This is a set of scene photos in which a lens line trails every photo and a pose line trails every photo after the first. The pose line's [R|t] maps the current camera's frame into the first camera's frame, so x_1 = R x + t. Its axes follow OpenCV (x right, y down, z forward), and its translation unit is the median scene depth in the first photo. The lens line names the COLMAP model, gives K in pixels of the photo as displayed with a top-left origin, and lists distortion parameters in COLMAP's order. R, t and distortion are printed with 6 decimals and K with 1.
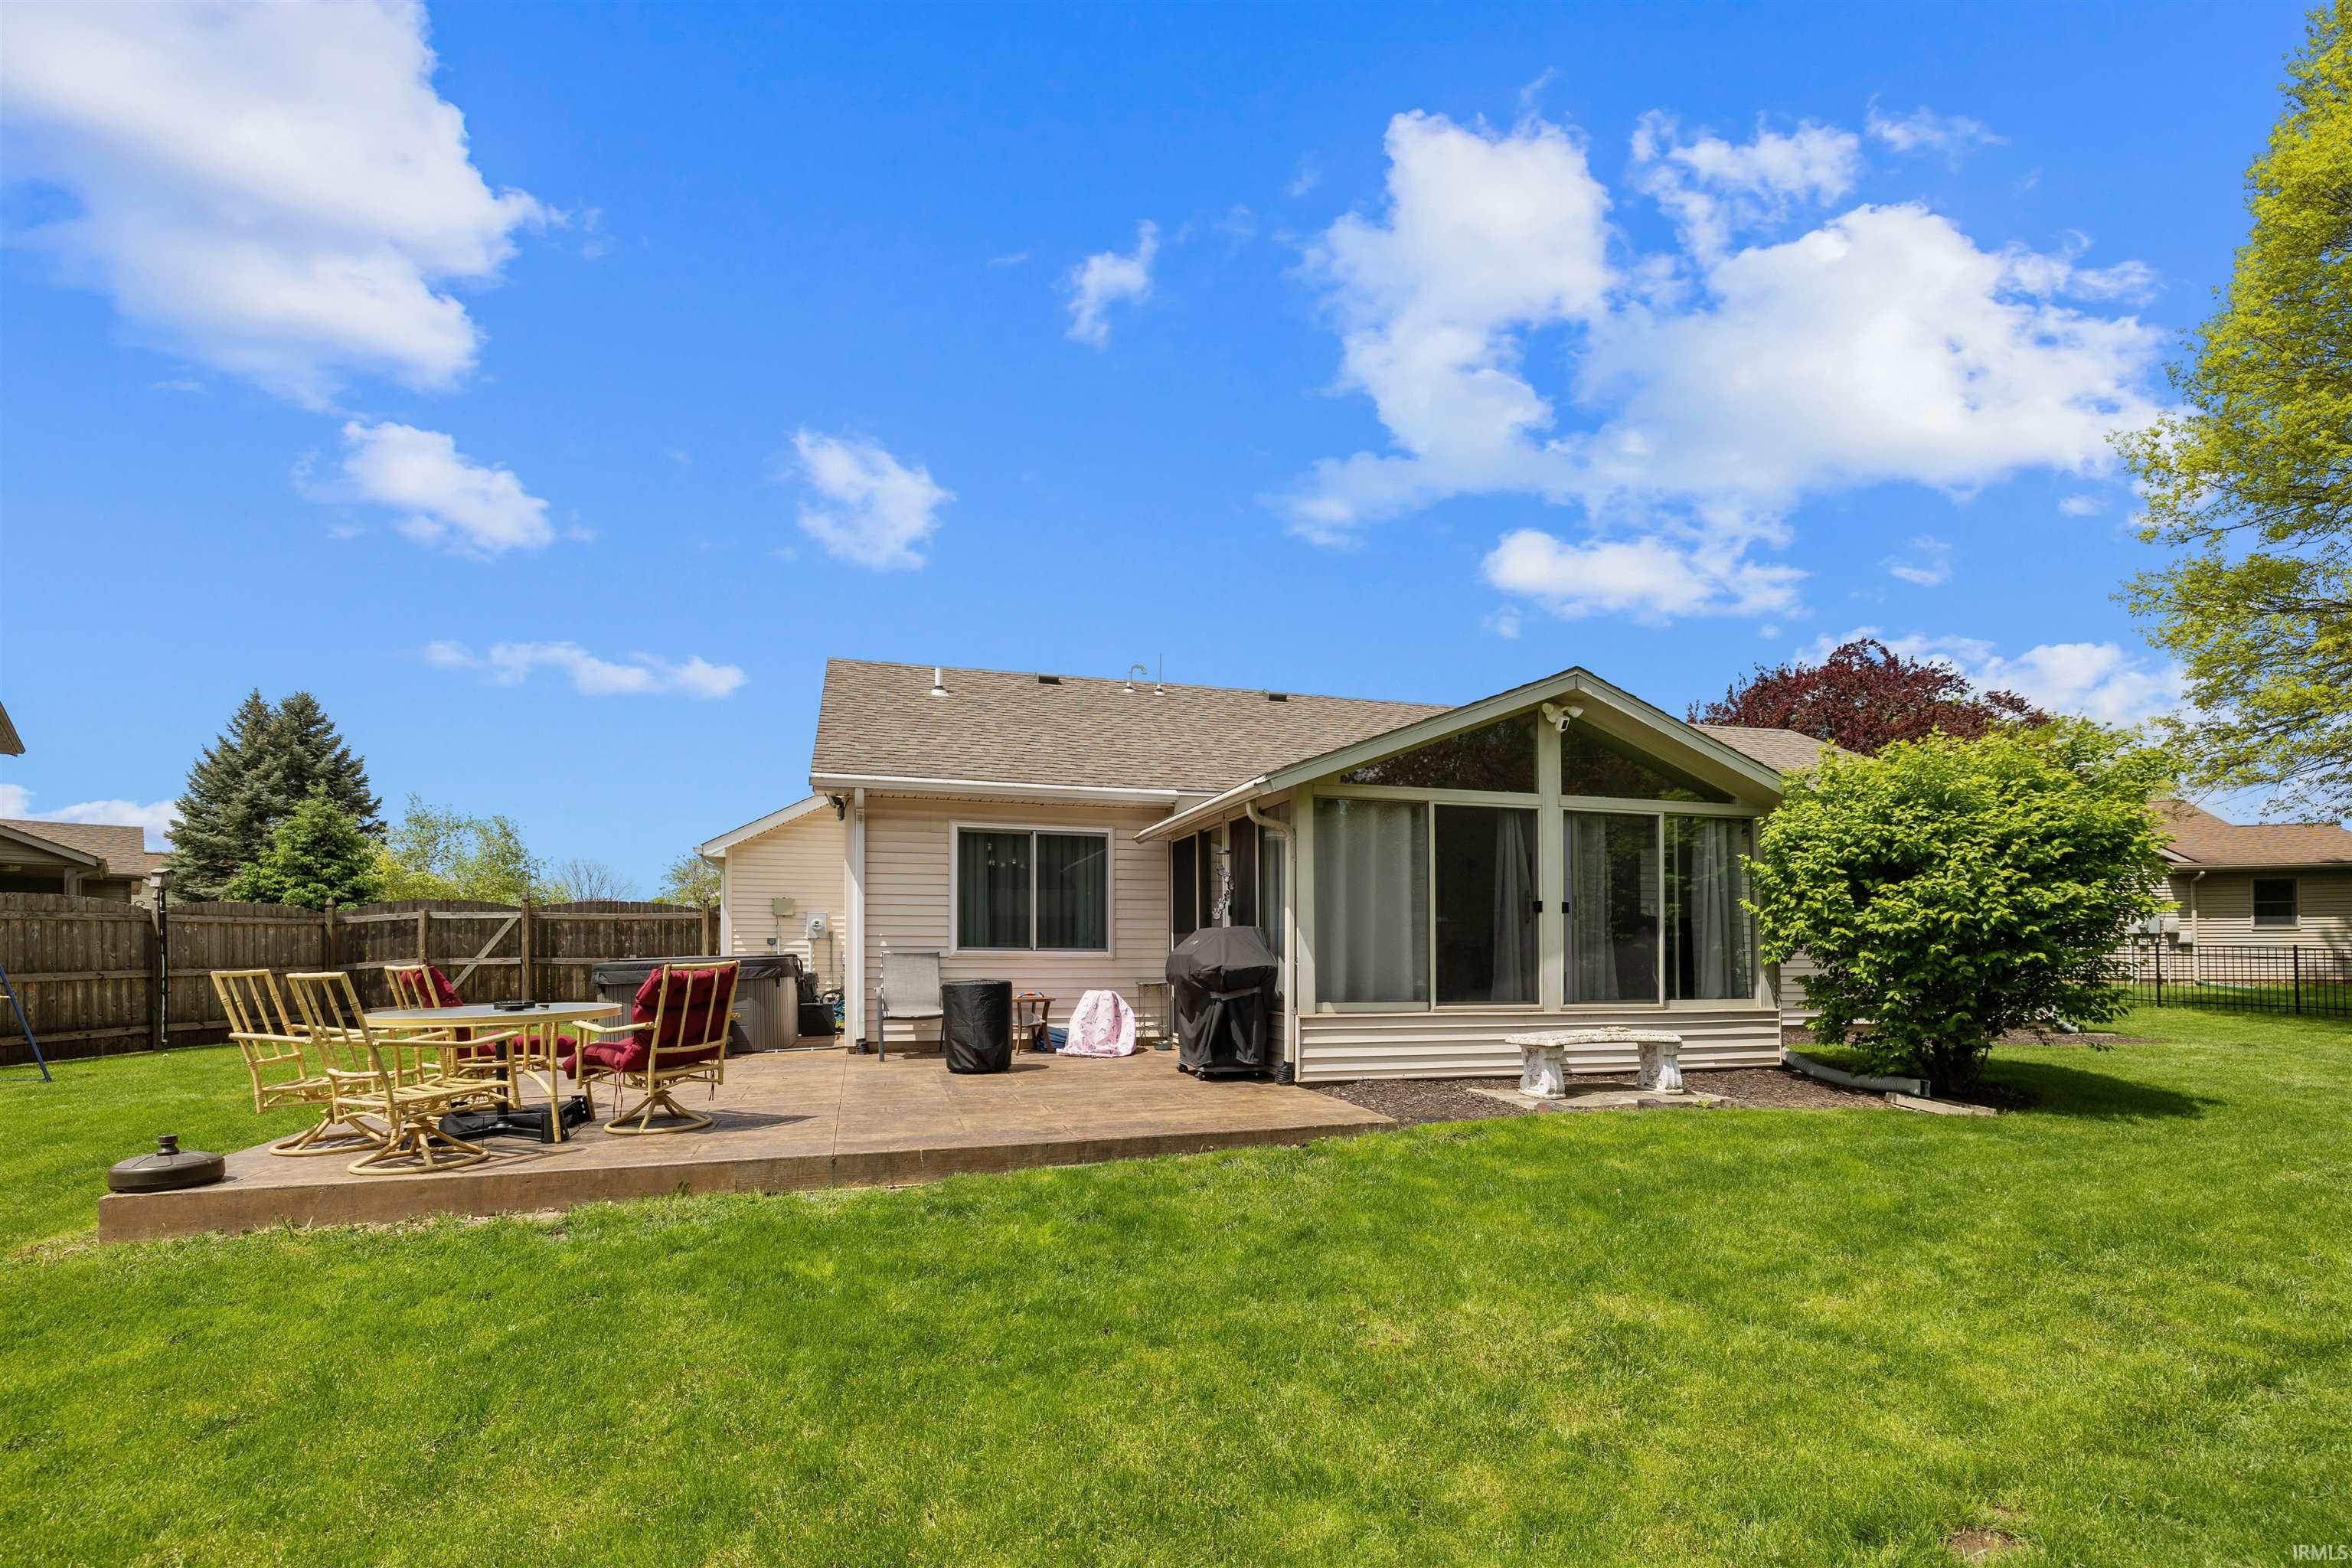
lens RADIAL K [[1035.7, 0, 1169.3], [0, 1035.7, 972.1], [0, 0, 1]] dist [-0.001447, -0.000223]
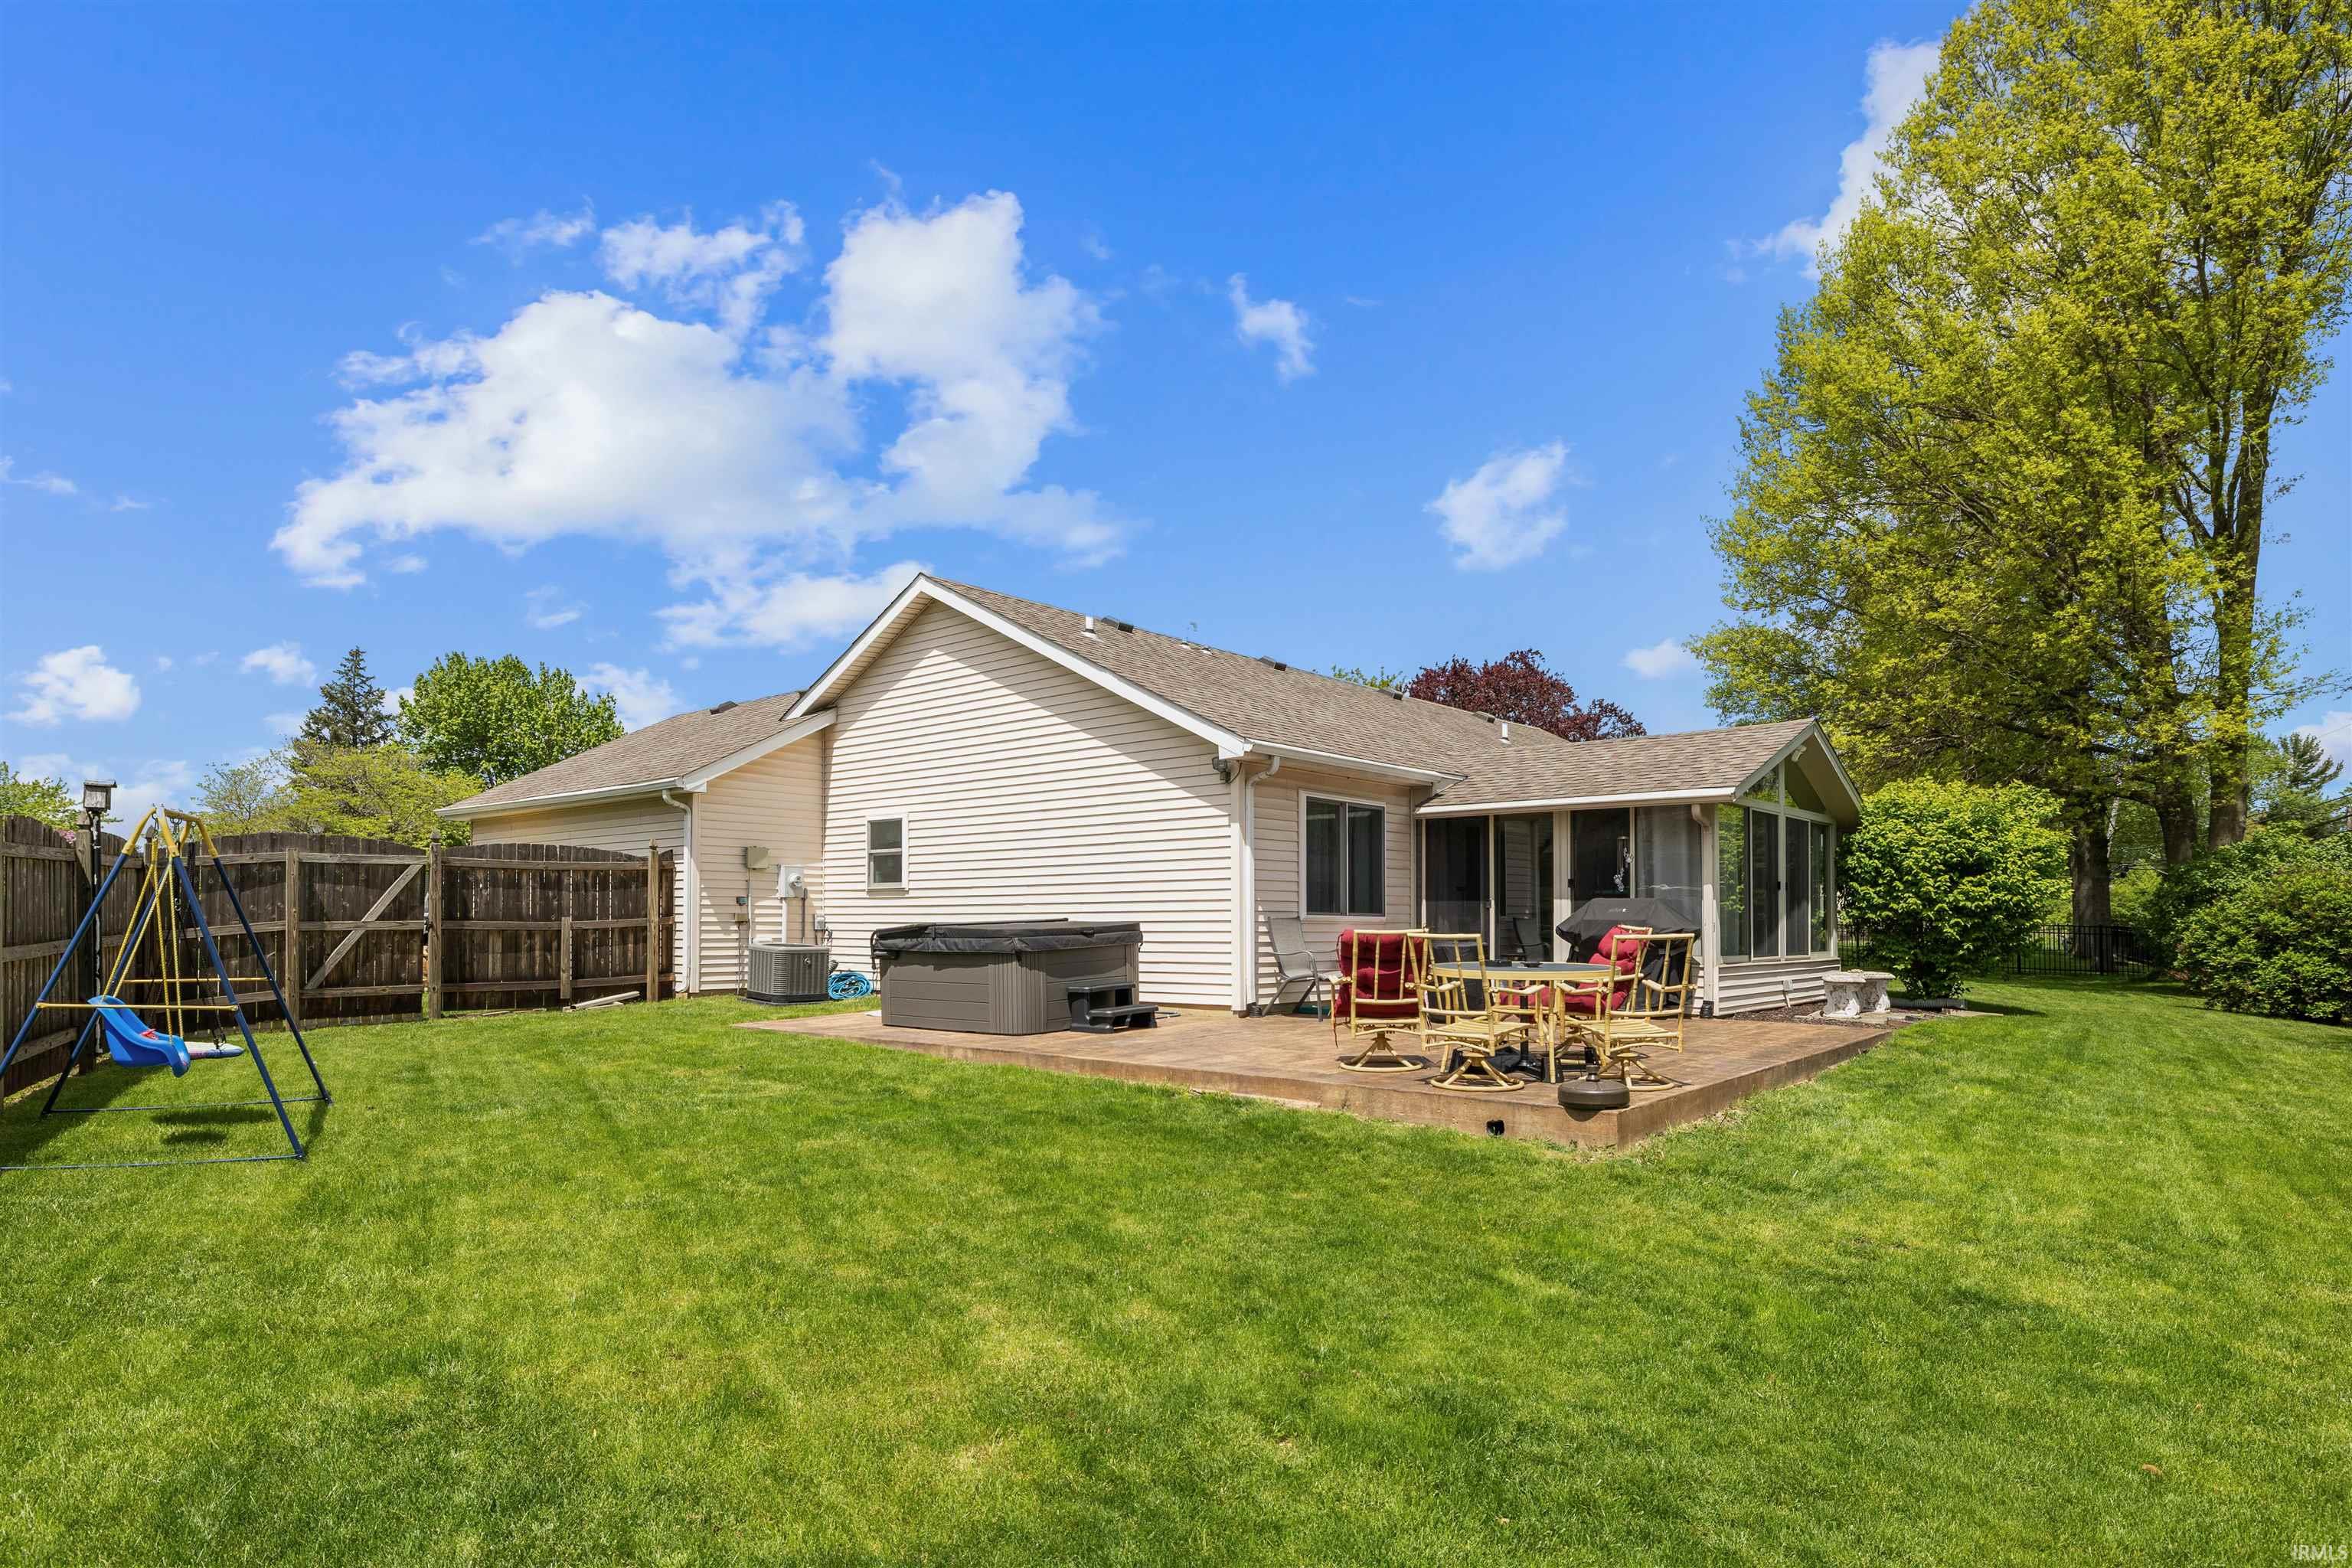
lens RADIAL K [[1295.9, 0, 1165.3], [0, 1295.9, 923.7], [0, 0, 1]] dist [0.004257, 0.000183]
pose [[0.843250, -0.000153, 0.537521, -1.021723], [0.006013, 0.999940, -0.009148, -0.001154], [-0.537487, 0.010946, 0.843201, -0.018586]]
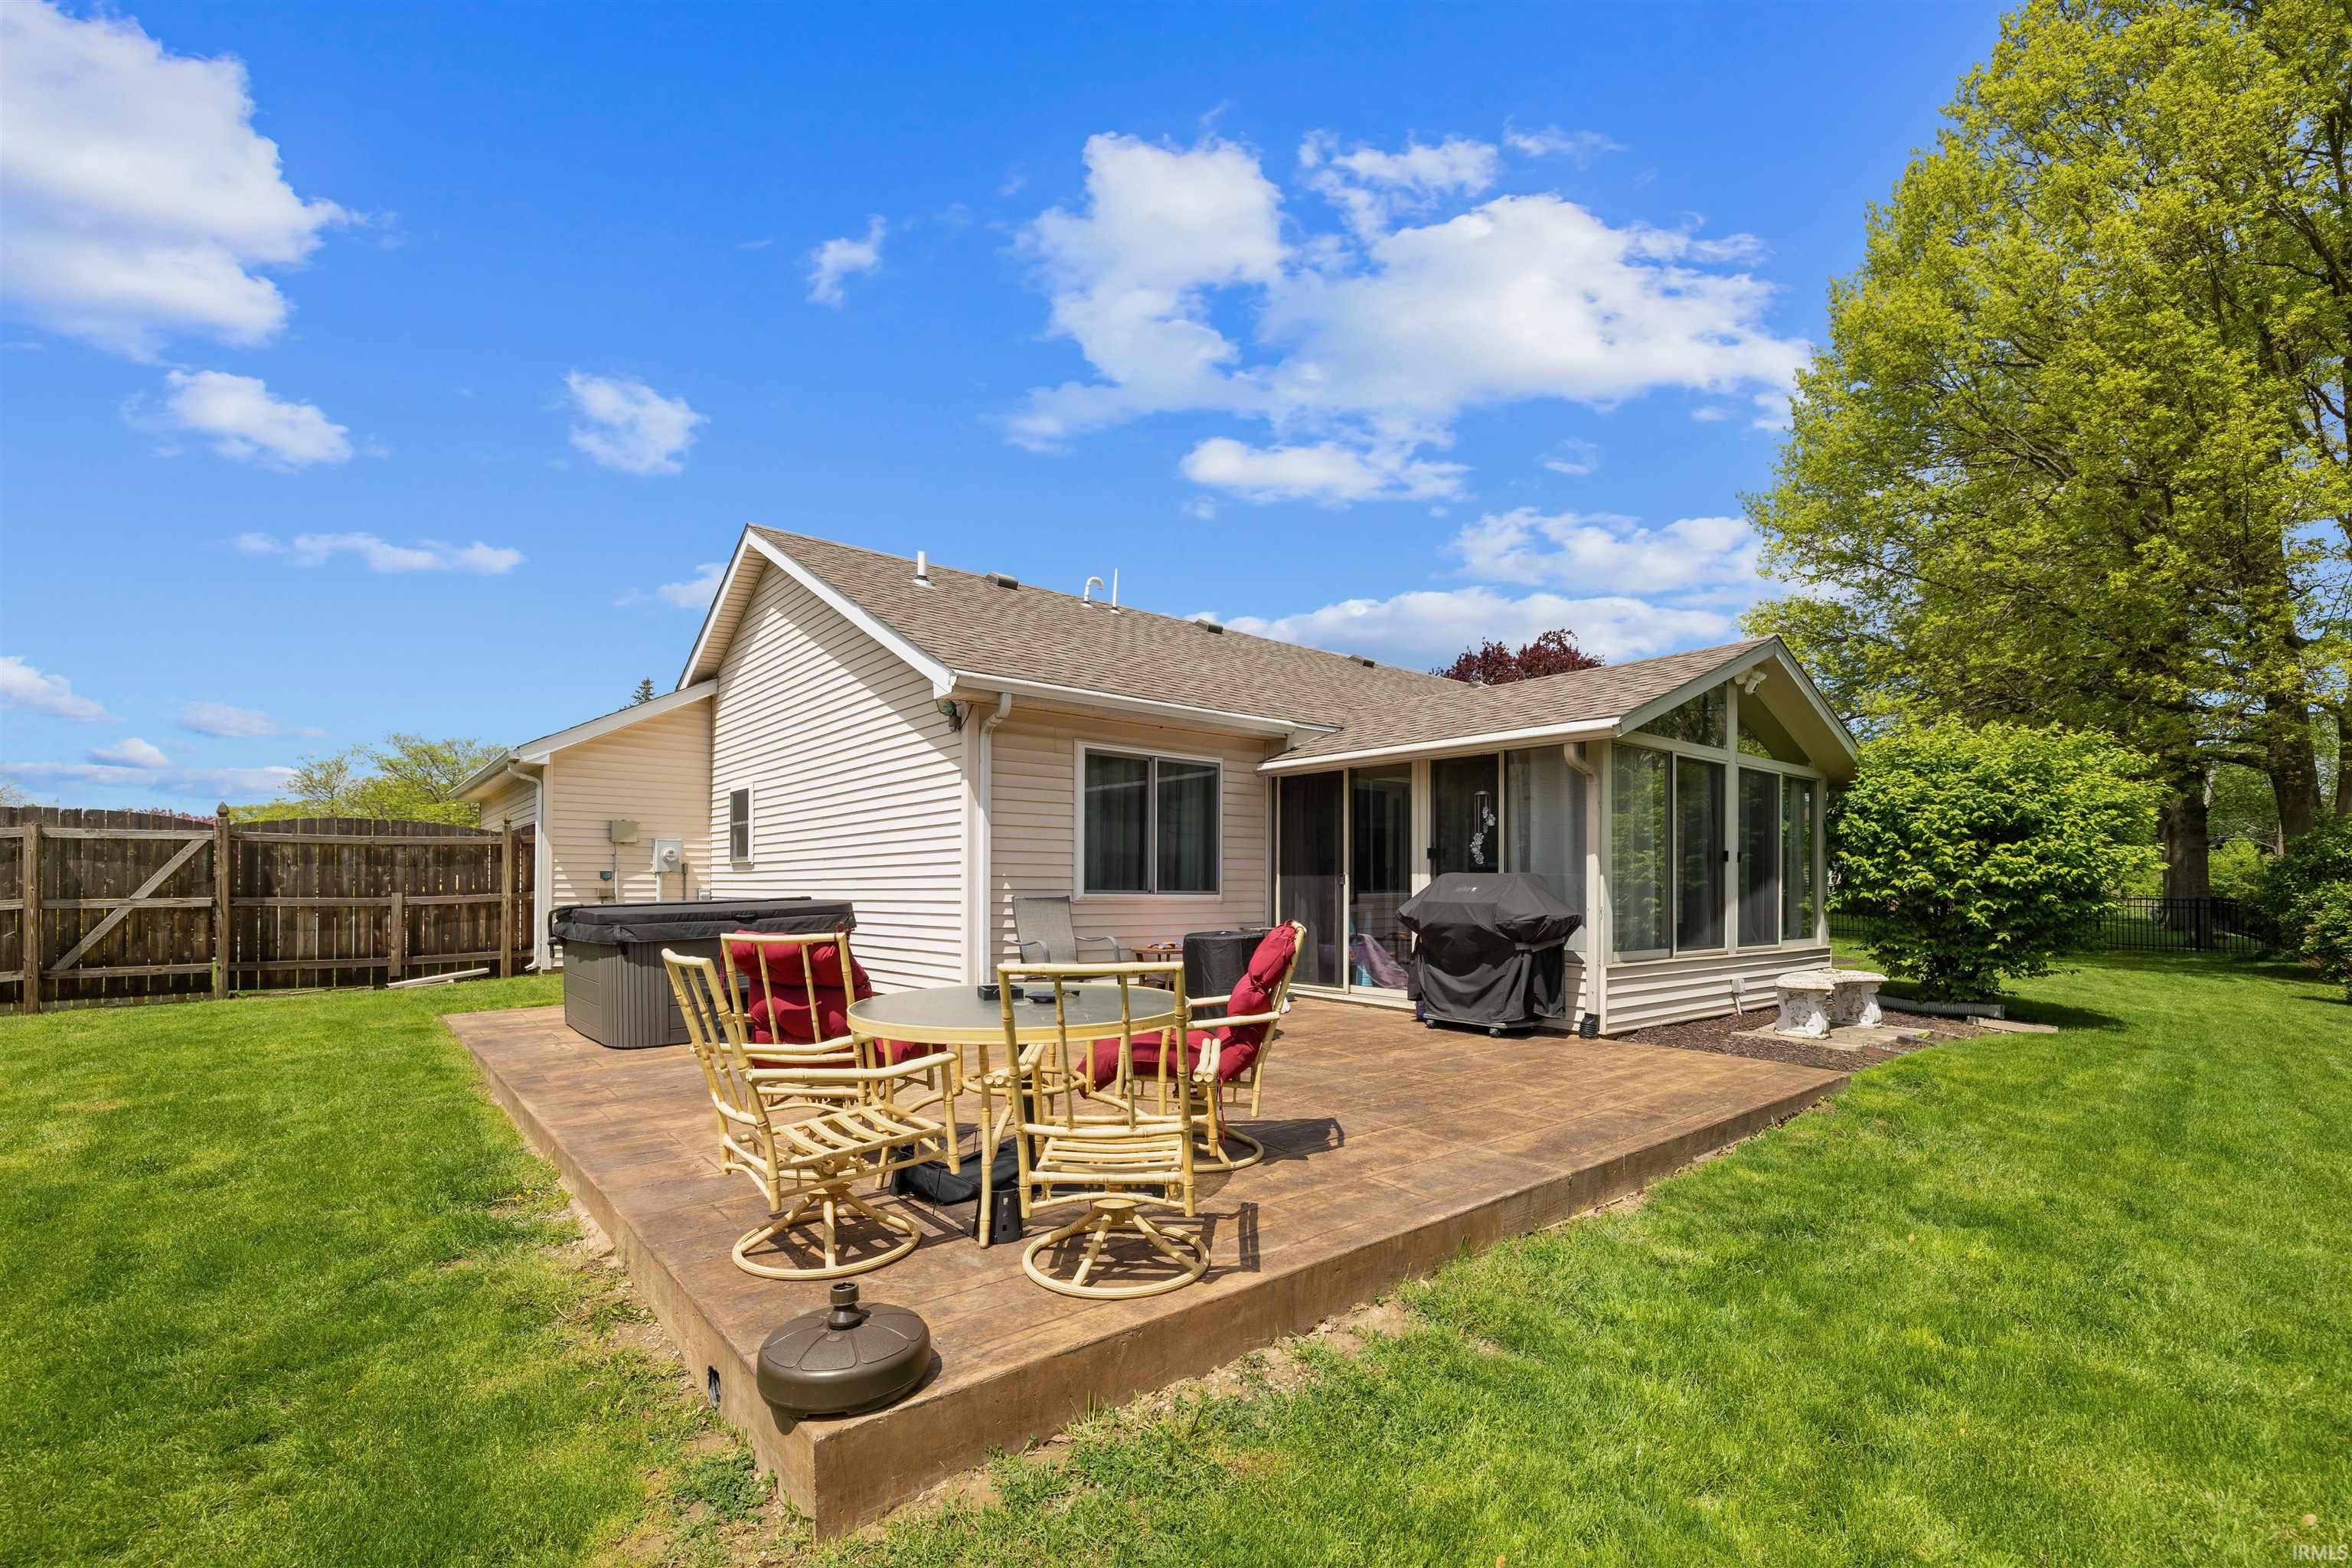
lens RADIAL K [[1013.7, 0, 1167.6], [0, 1013.7, 890.5], [0, 0, 1]] dist [-0.001098, 0.000148]
pose [[0.920967, 0.001048, 0.389639, -0.463963], [0.002837, 0.999952, -0.009394, -0.015876], [-0.389630, 0.009757, 0.920920, 0.213282]]
